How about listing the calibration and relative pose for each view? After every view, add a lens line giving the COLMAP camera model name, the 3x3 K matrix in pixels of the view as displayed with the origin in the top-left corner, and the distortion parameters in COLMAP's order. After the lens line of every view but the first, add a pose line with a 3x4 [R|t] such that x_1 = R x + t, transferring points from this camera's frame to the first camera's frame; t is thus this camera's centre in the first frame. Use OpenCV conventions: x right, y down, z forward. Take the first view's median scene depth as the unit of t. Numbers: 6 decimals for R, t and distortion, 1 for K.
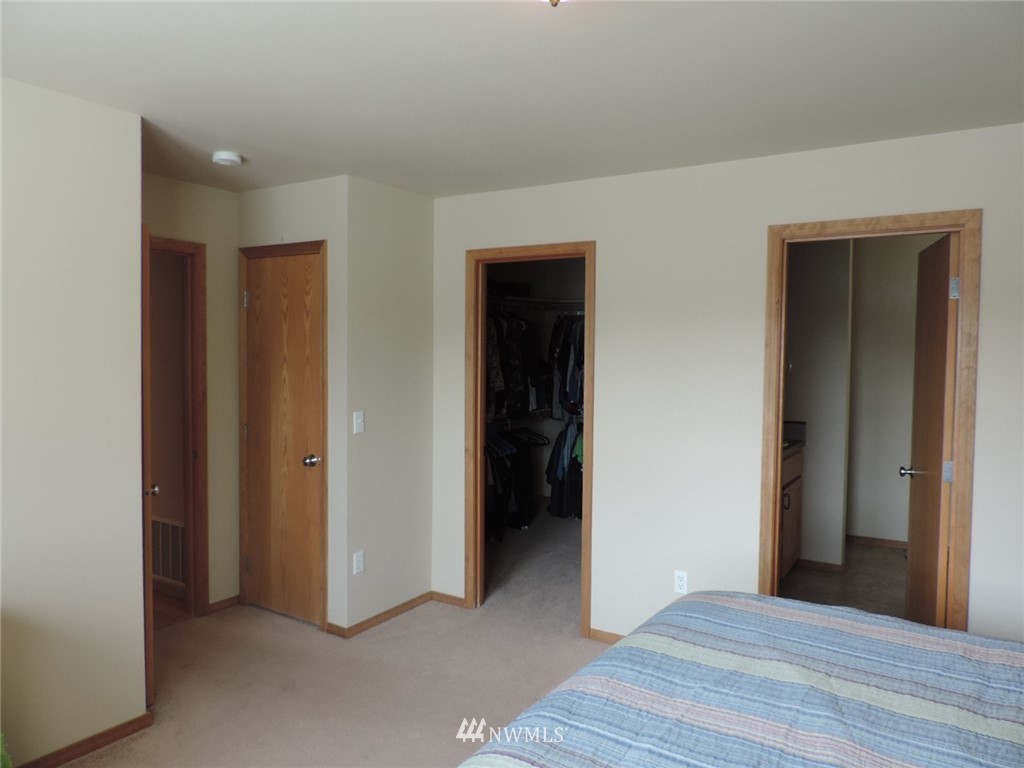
lens RADIAL K [[725.9, 0, 515.5], [0, 725.9, 383.5], [0, 0, 1]] dist [-0.006438, 0.003421]
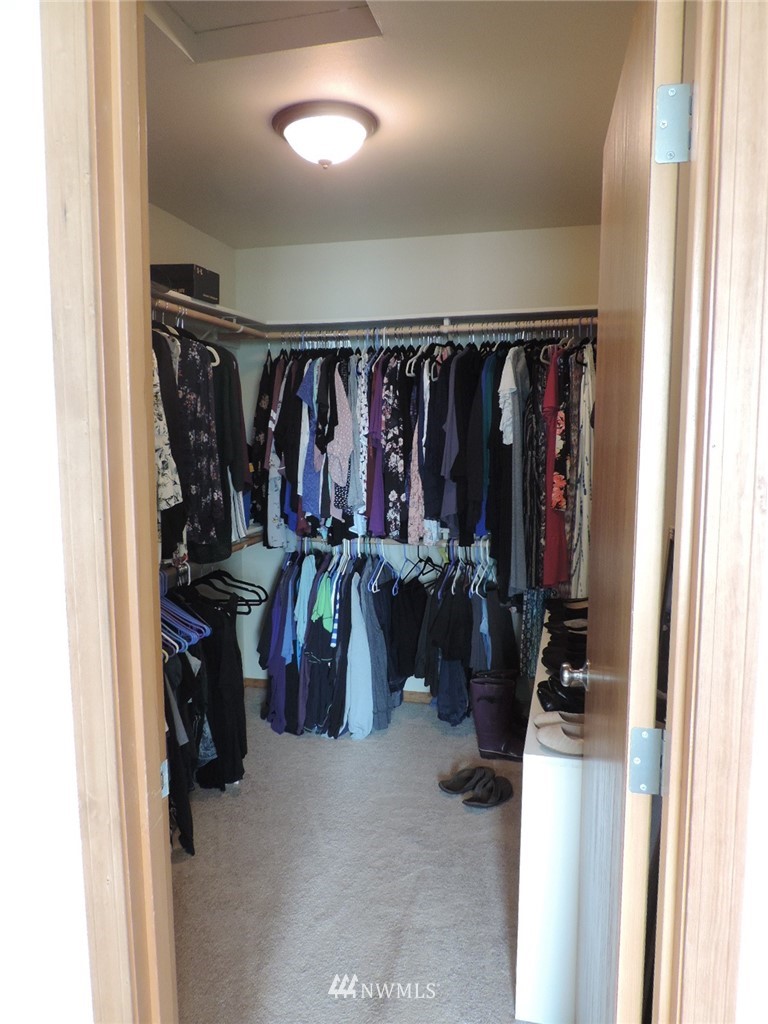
lens RADIAL K [[725.9, 0, 382.9], [0, 725.9, 520.0], [0, 0, 1]] dist [-0.006438, 0.003421]
pose [[0.951989, -0.043238, 0.303063, -0.028714], [0.020231, 0.996697, 0.078651, -0.010786], [-0.305463, -0.068743, 0.949719, 0.493636]]
